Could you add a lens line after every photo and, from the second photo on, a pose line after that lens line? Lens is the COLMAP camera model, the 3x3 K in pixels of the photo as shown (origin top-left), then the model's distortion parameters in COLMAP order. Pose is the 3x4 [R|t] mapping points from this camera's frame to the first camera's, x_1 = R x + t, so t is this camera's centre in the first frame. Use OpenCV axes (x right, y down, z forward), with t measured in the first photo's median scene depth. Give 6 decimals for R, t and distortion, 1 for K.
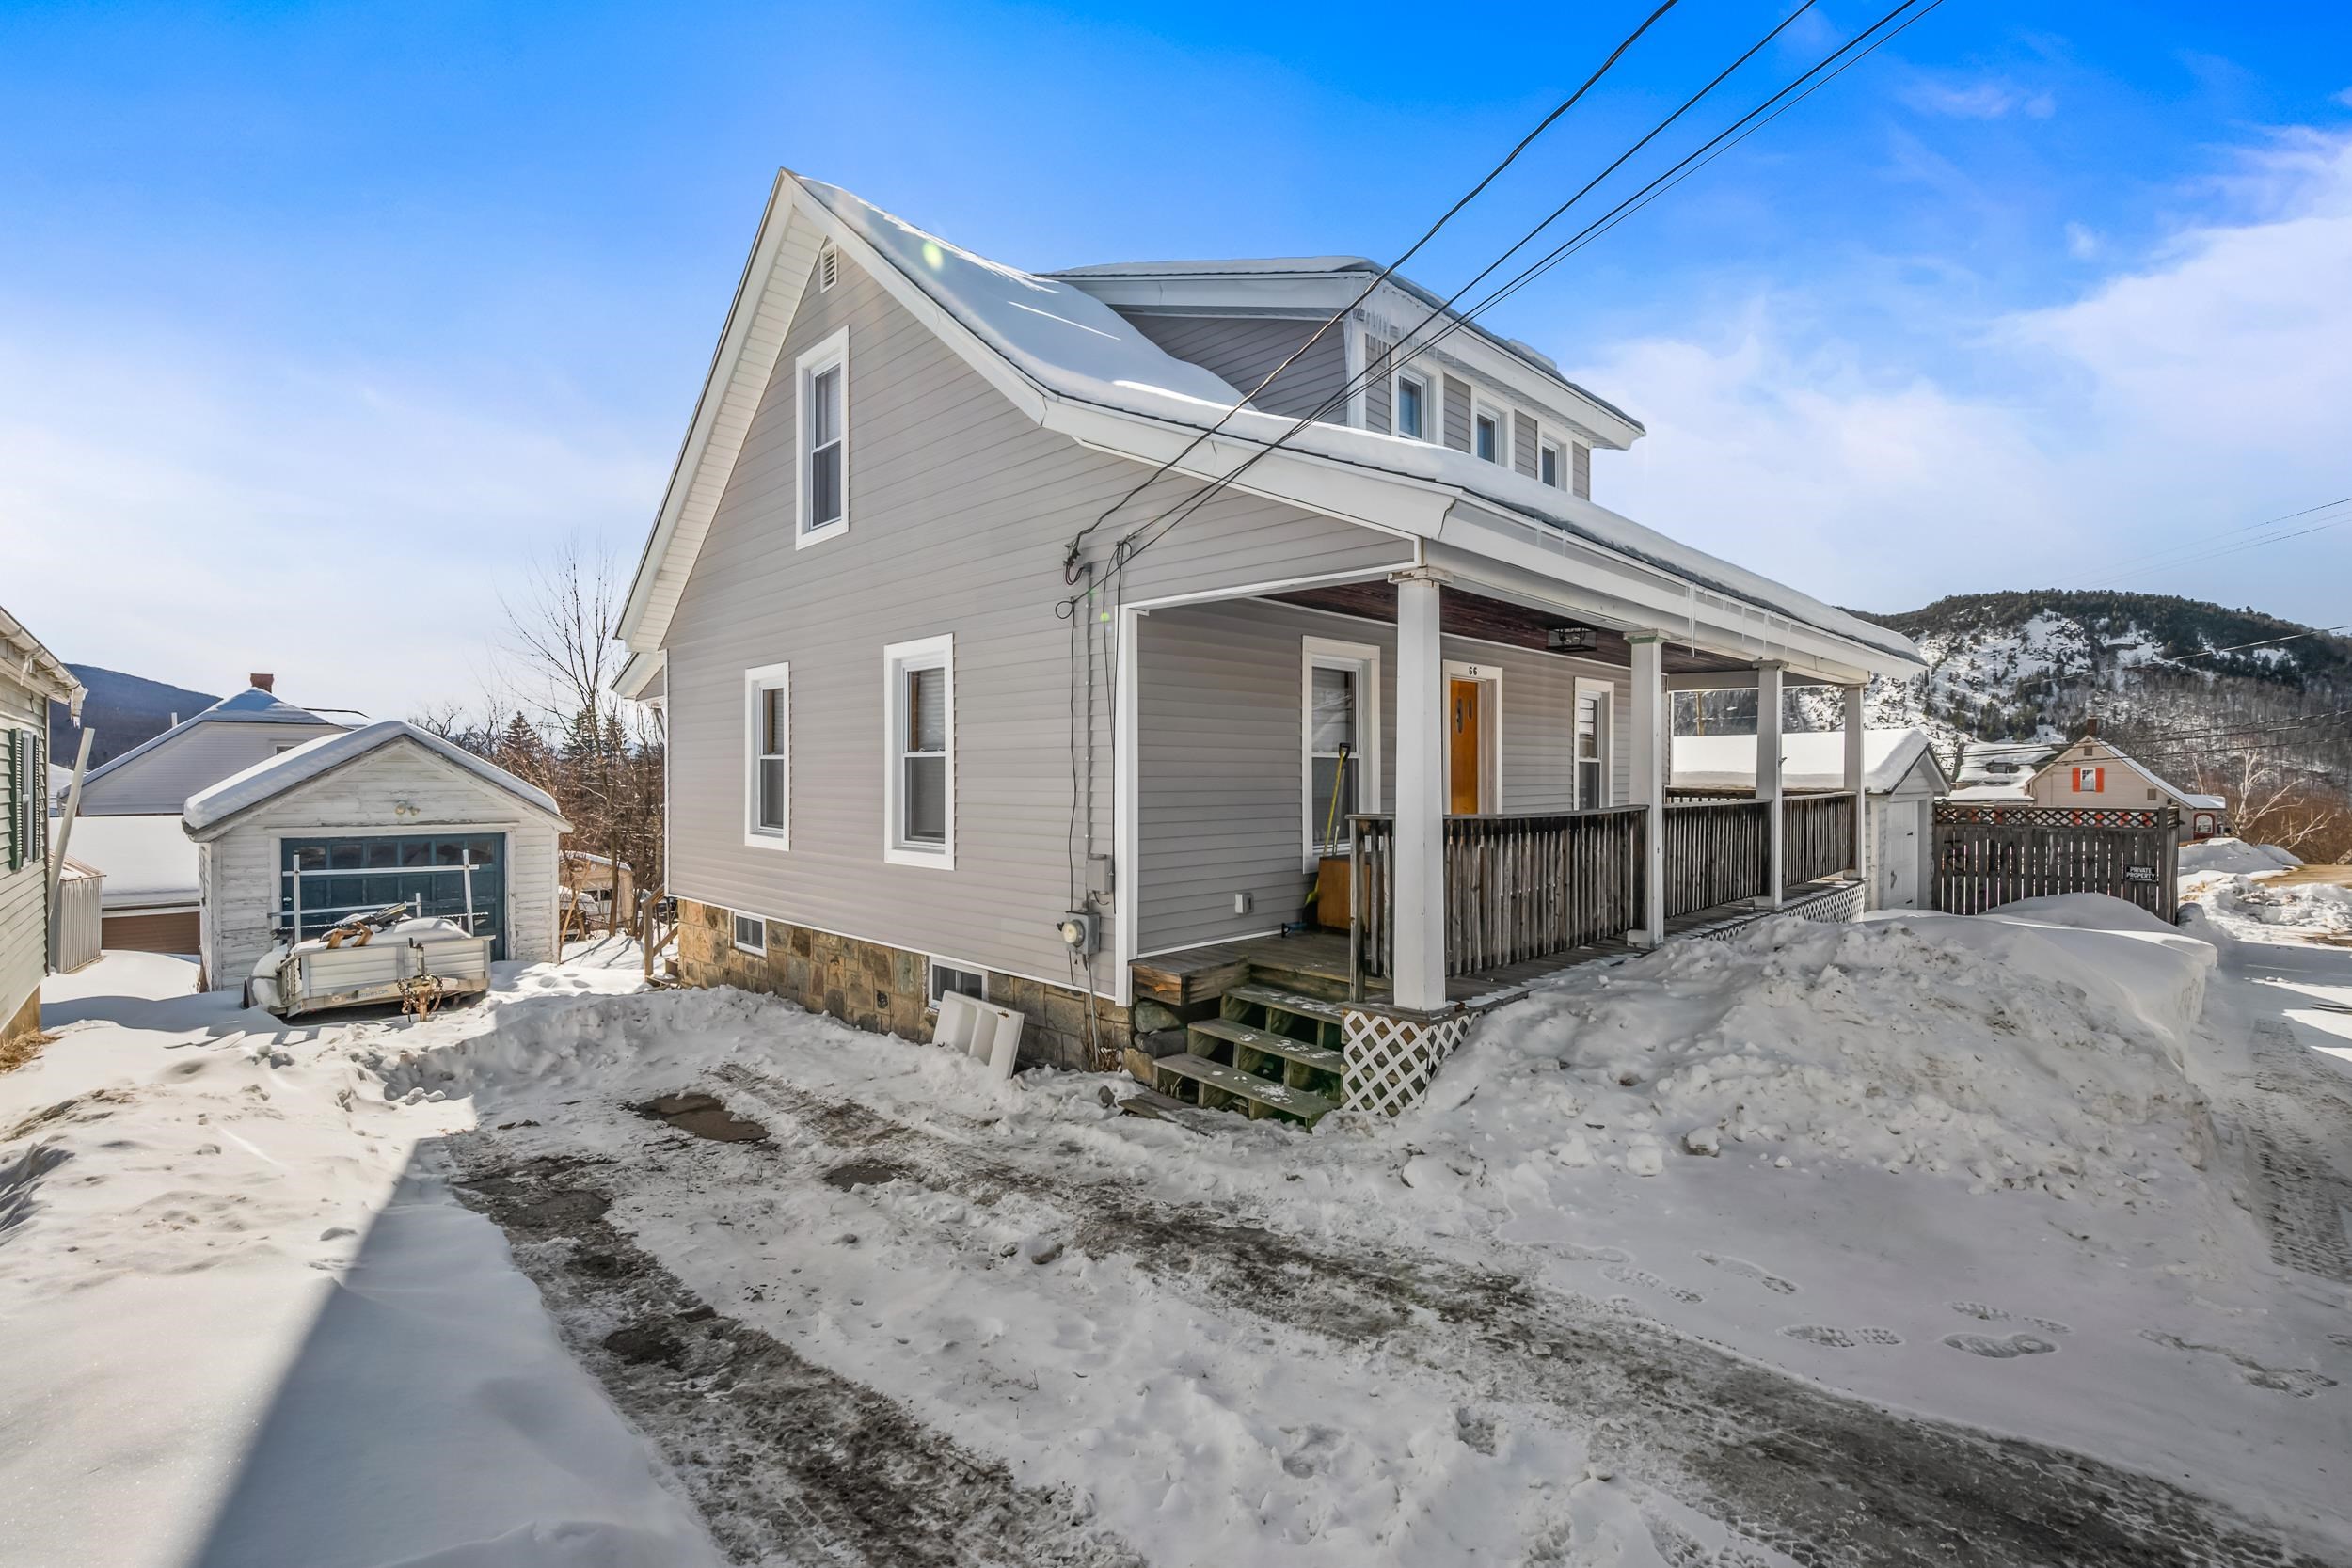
lens RADIAL K [[1023.7, 0, 1177.3], [0, 1023.7, 791.3], [0, 0, 1]] dist [-0.000611, -0.000338]
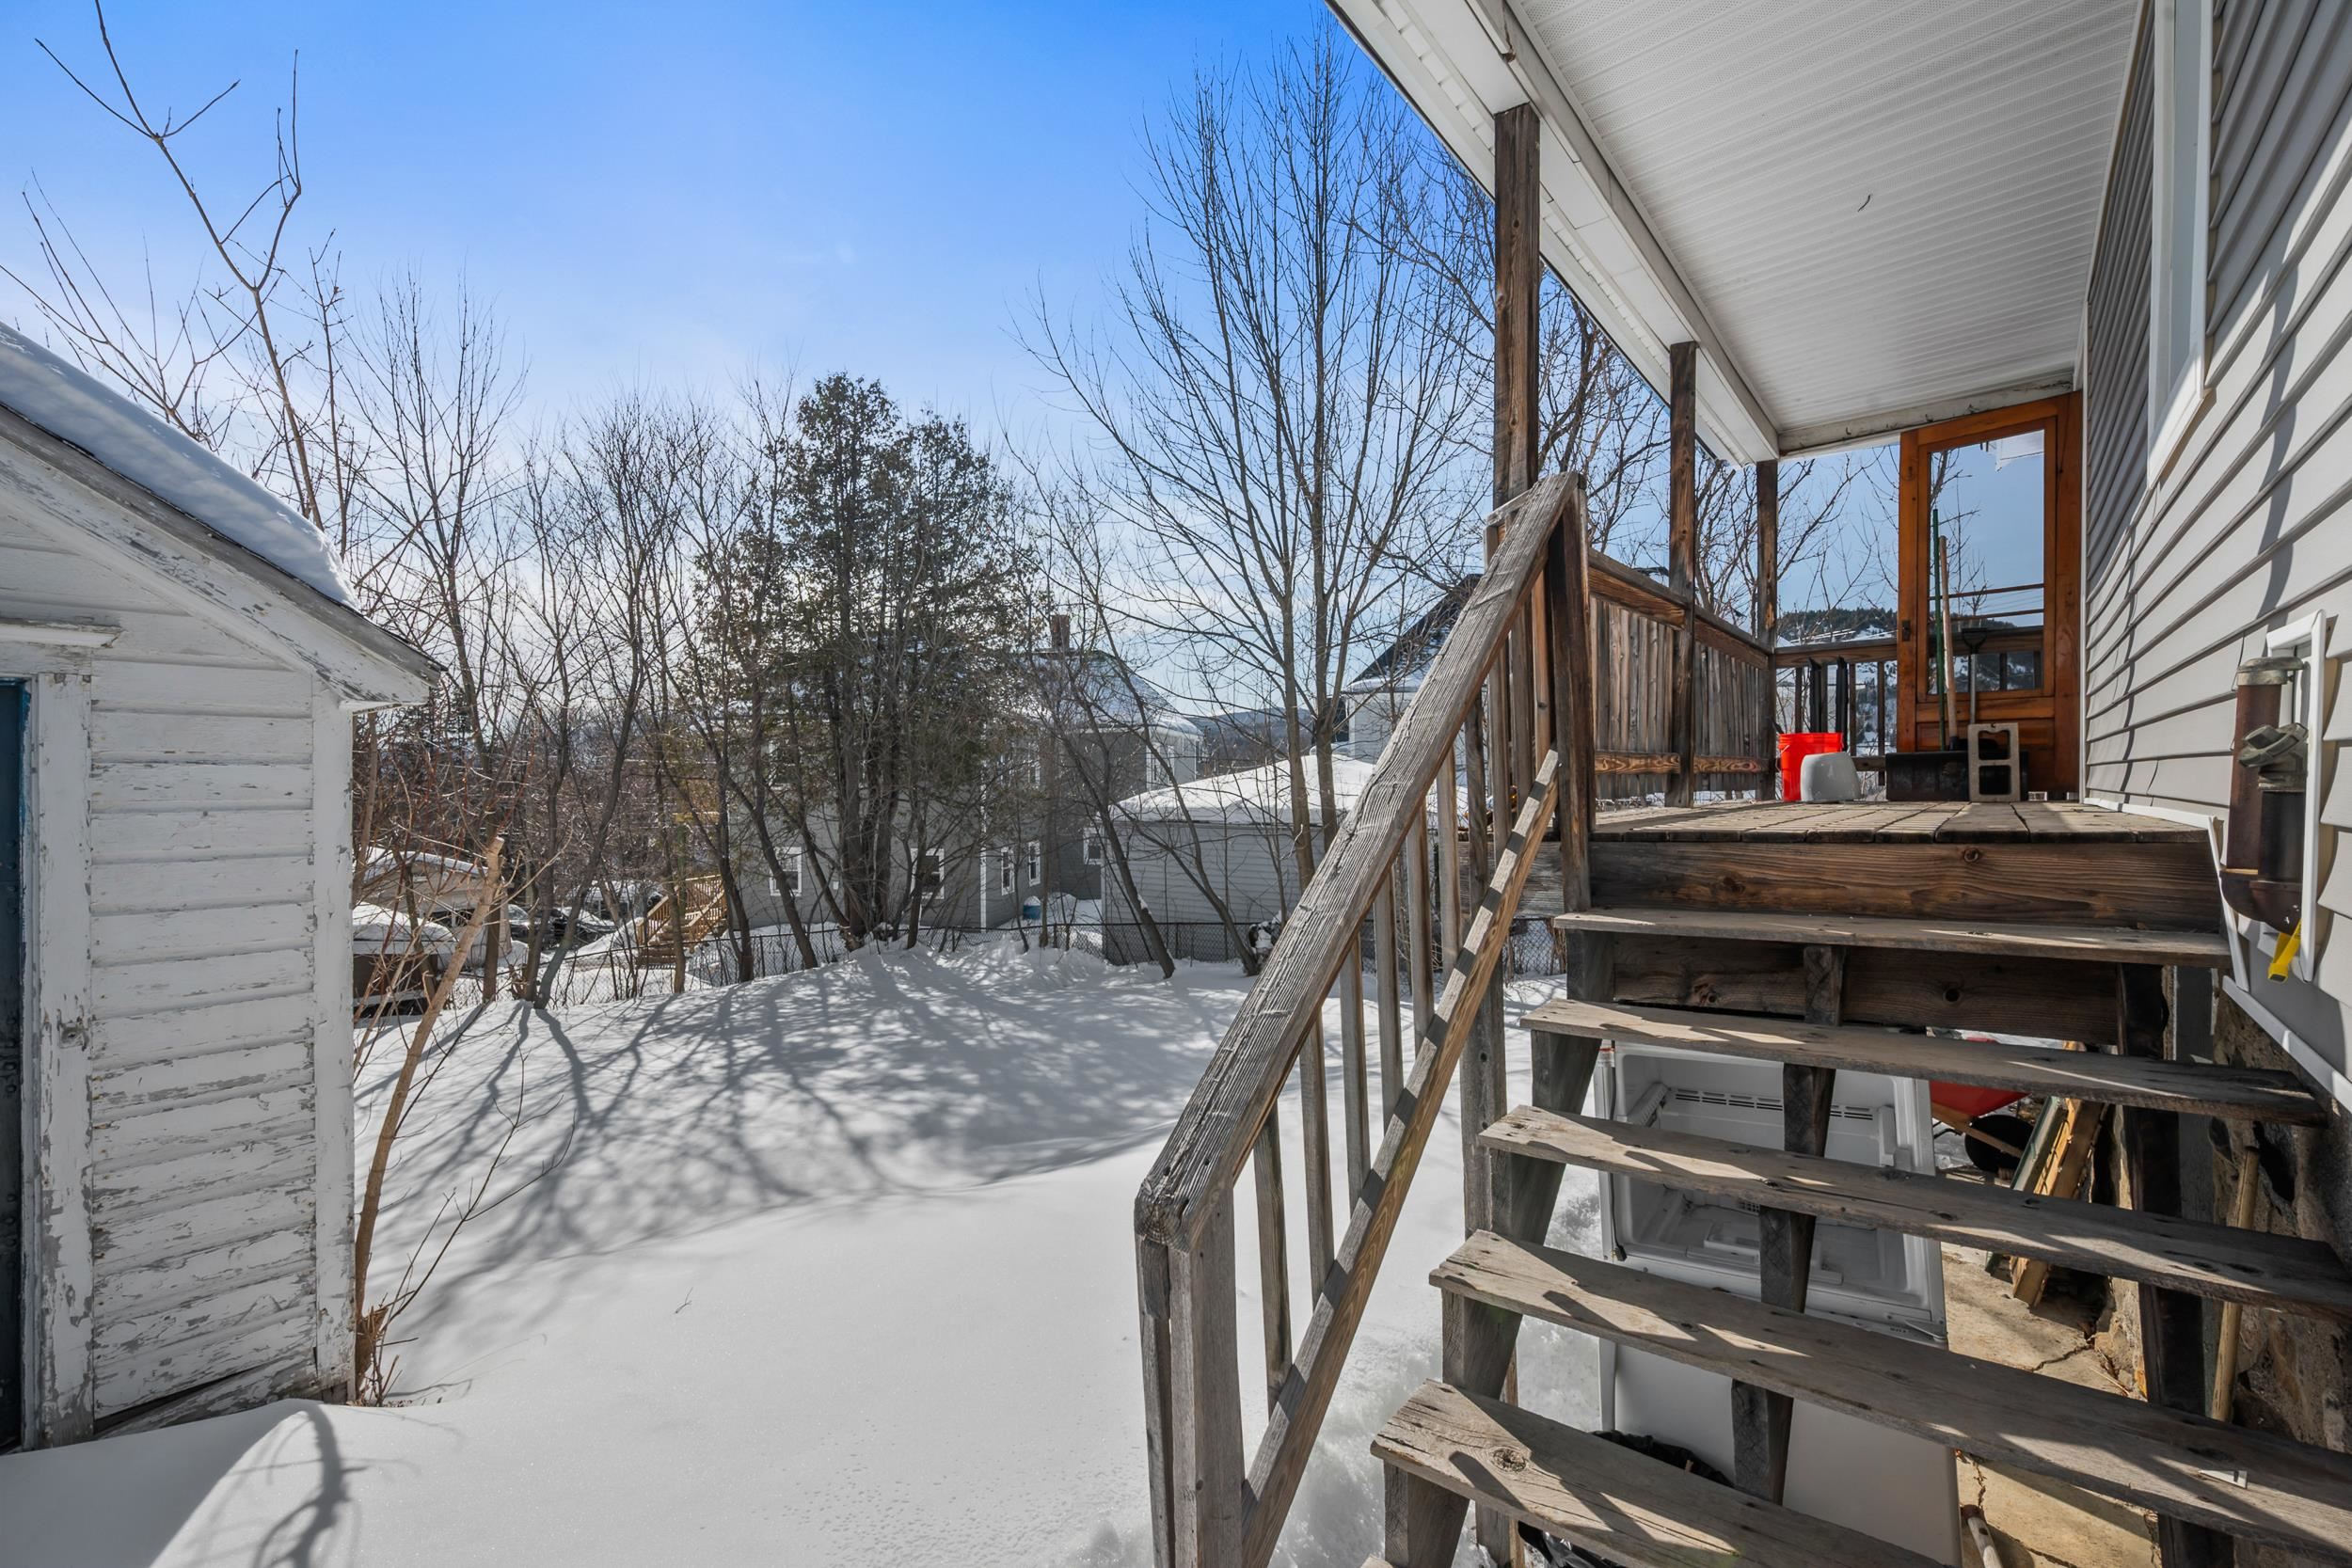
lens RADIAL K [[1023.7, 0, 1171.1], [0, 1023.7, 791.8], [0, 0, 1]] dist [-0.000611, -0.000338]
pose [[0.994461, -0.001810, 0.105091, -0.471760], [0.002241, 0.999990, -0.003981, 0.059920], [-0.105083, 0.004194, 0.994455, 0.794780]]
